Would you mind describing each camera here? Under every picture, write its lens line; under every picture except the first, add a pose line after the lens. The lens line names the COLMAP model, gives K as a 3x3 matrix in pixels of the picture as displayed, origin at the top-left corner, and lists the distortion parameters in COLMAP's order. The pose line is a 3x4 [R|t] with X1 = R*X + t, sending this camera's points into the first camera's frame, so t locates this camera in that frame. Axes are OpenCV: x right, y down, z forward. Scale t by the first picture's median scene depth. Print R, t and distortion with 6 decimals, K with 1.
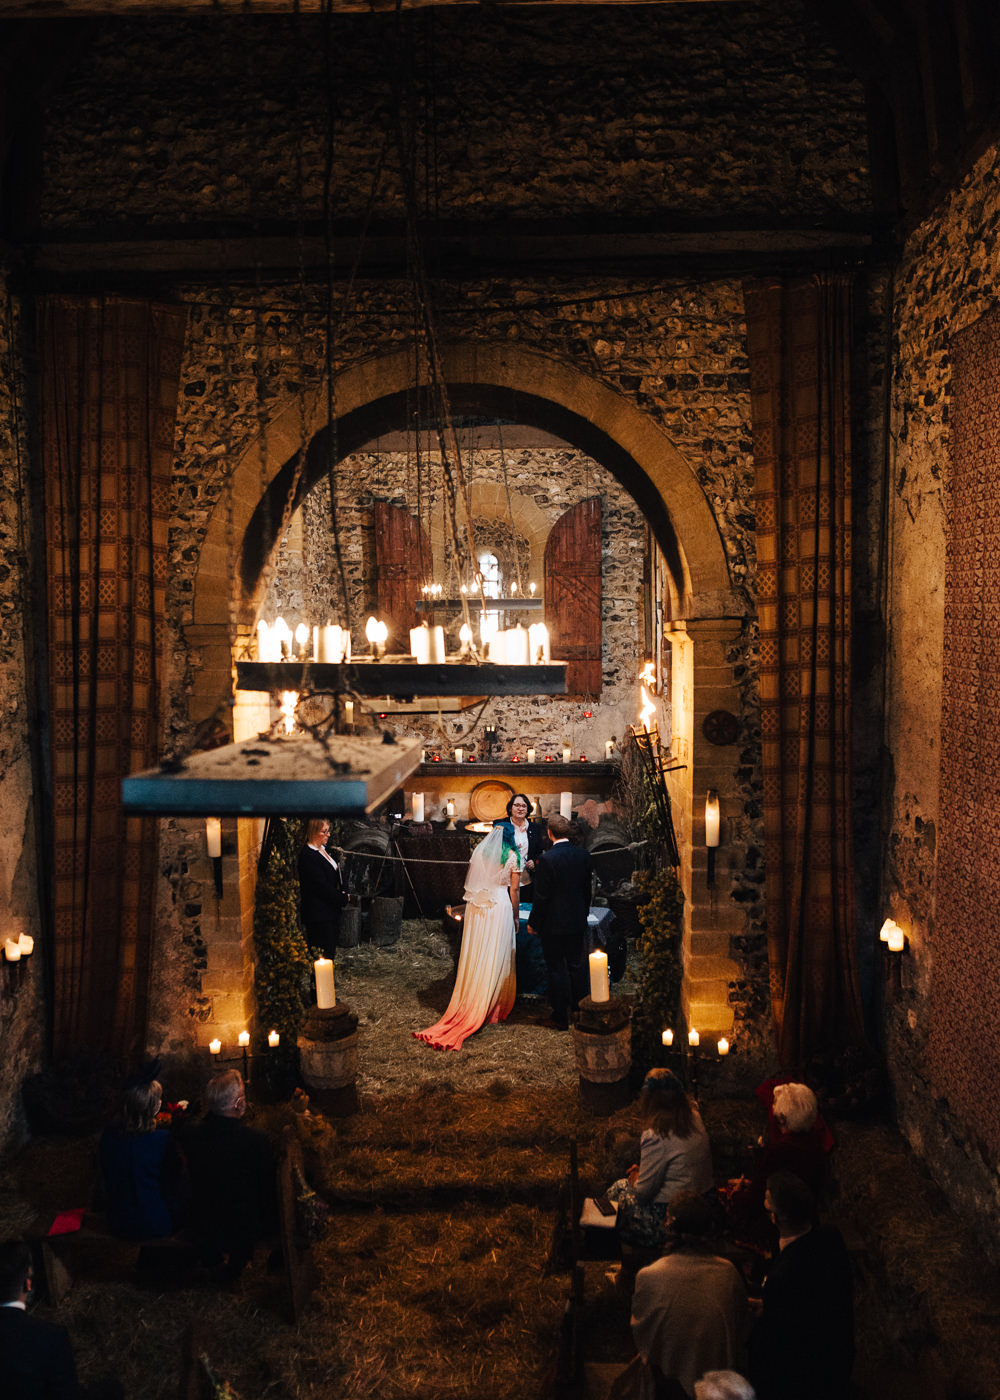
lens RADIAL K [[1188.4, 0, 500.0], [0, 1188.4, 700.0], [0, 0, 1]] dist [-0.059789, 0.000989]
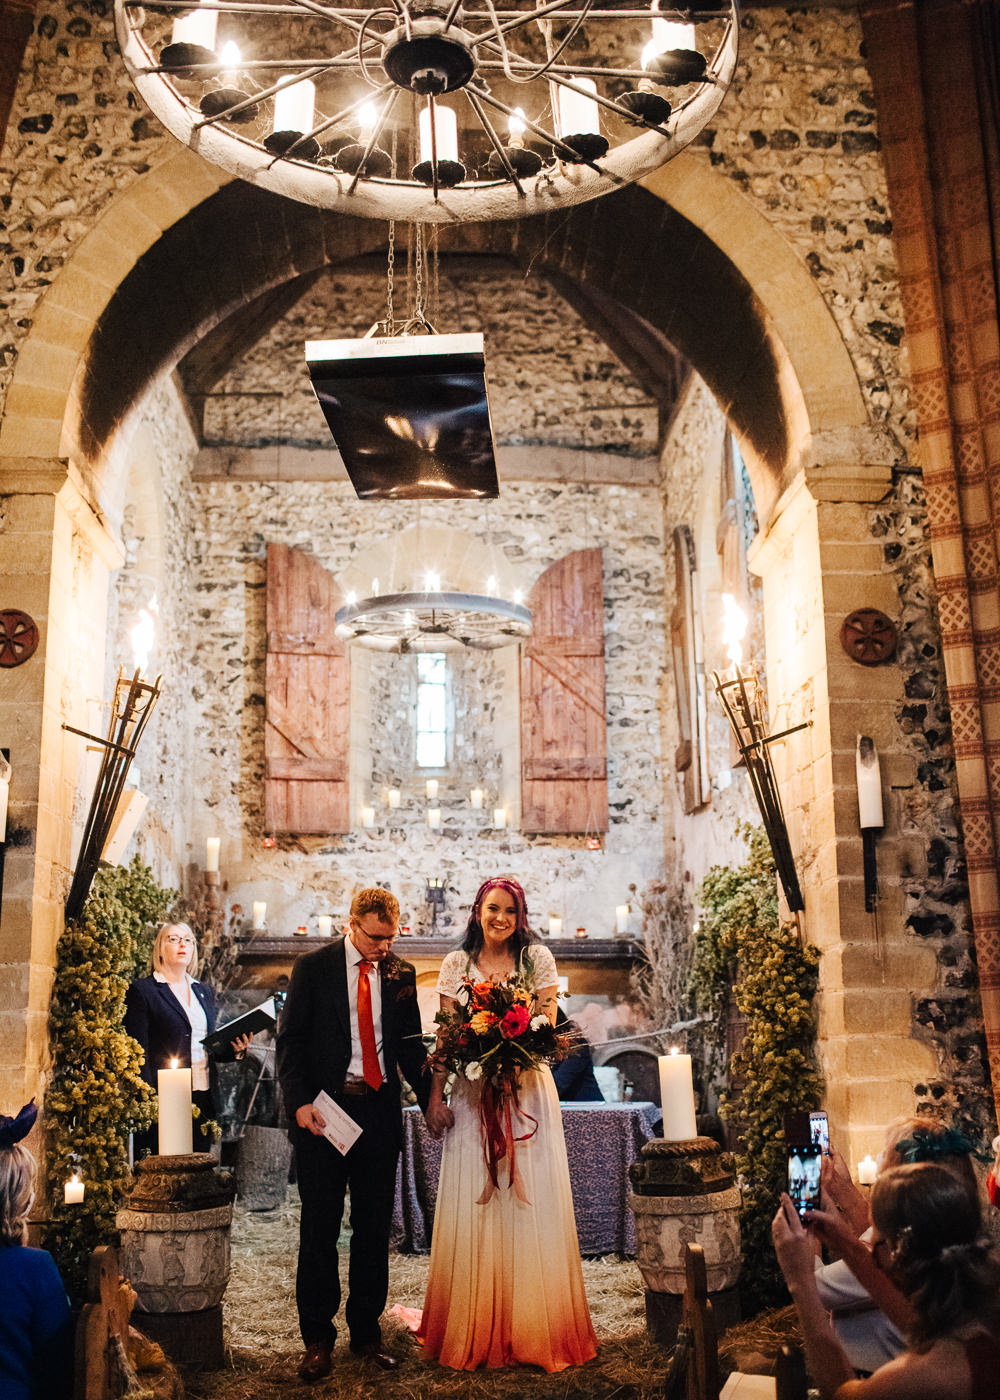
lens RADIAL K [[1577.5, 0, 497.0], [0, 1577.5, 679.6], [0, 0, 1]] dist [-0.102418, 0.125014]
pose [[0.997227, 0.020056, 0.071666, -0.059890], [0.003752, 0.948226, -0.317574, 0.297220], [-0.074325, 0.316962, 0.945522, 0.267143]]
